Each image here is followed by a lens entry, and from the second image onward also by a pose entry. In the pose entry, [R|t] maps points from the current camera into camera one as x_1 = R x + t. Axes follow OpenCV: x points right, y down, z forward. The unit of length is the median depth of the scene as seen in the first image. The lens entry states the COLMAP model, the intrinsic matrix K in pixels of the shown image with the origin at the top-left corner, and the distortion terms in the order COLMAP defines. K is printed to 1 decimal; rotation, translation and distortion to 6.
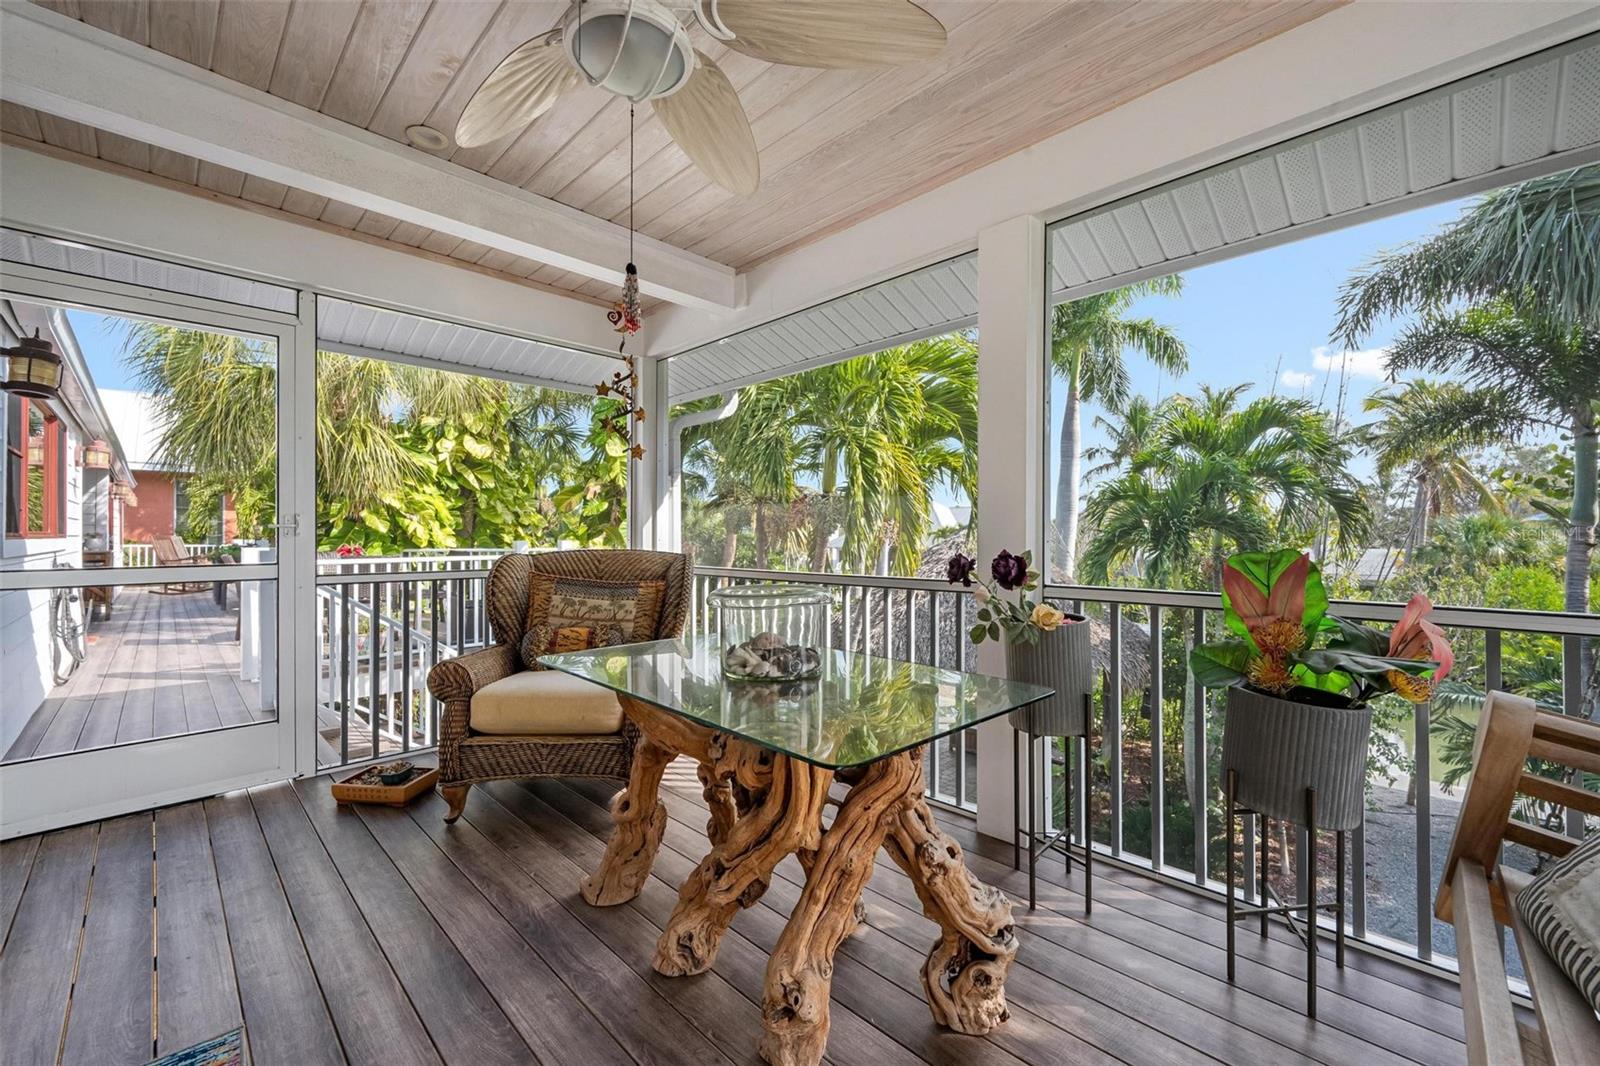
lens RADIAL K [[633.7, 0, 797.8], [0, 633.7, 534.6], [0, 0, 1]] dist [-0.001179, -0.000066]
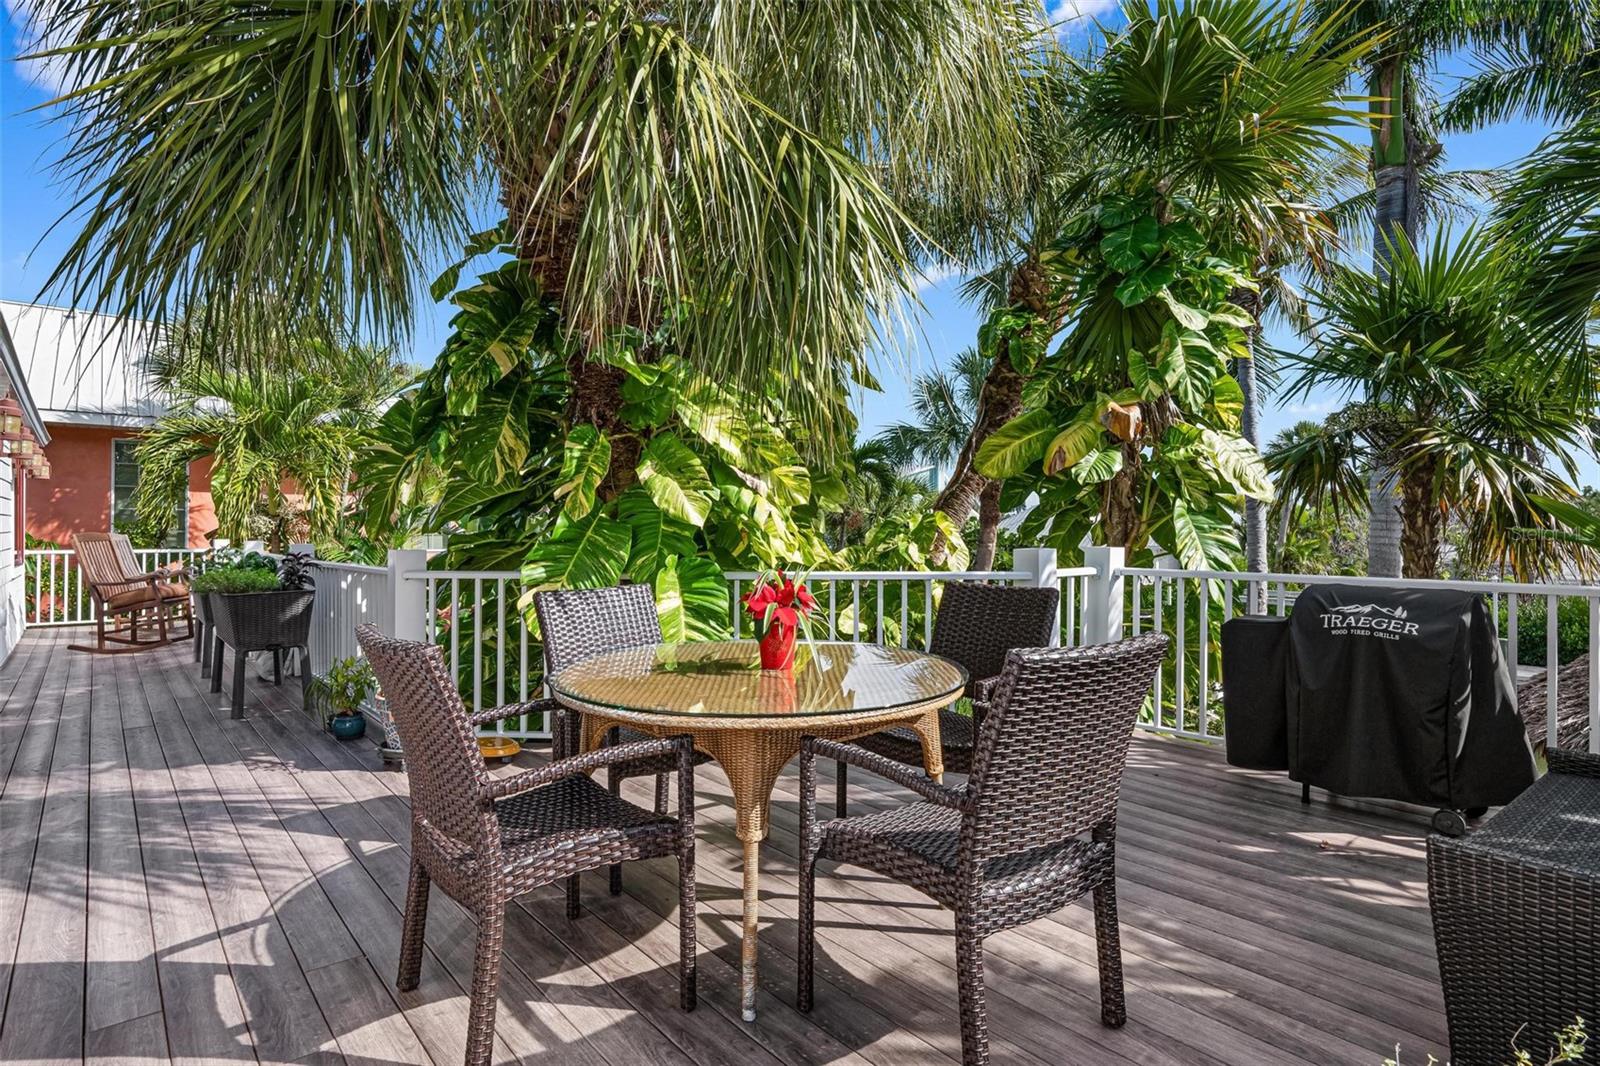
lens RADIAL K [[815.2, 0, 801.7], [0, 815.2, 530.8], [0, 0, 1]] dist [0.002002, 0.000271]
pose [[0.997472, 0.001709, -0.071035, -0.338454], [-0.001757, 0.999998, -0.000605, -0.000491], [0.071034, 0.000729, 0.997474, 0.334433]]
